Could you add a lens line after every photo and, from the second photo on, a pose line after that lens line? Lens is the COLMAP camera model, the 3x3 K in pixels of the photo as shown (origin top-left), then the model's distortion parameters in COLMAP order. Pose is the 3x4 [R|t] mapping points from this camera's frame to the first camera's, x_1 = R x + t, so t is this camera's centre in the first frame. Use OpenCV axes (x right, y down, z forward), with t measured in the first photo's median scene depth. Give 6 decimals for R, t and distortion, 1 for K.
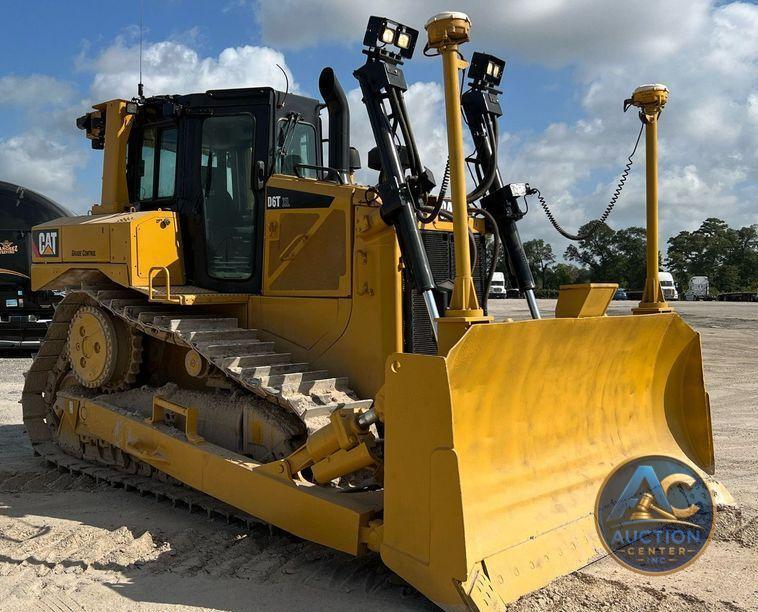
lens RADIAL K [[963.6, 0, 378.7], [0, 963.6, 290.8], [0, 0, 1]] dist [-0.000481, 0.001114]
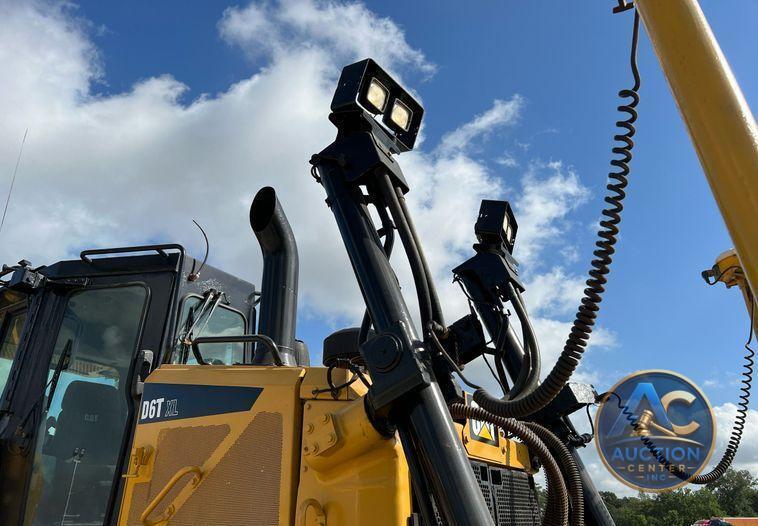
lens RADIAL K [[608.0, 0, 368.9], [0, 608.0, 282.7], [0, 0, 1]] dist [0.041123, -0.002112]
pose [[0.994166, 0.041092, 0.099728, -0.024287], [0.000590, 0.922502, -0.385991, -0.024786], [-0.107860, 0.383798, 0.917096, 0.670114]]
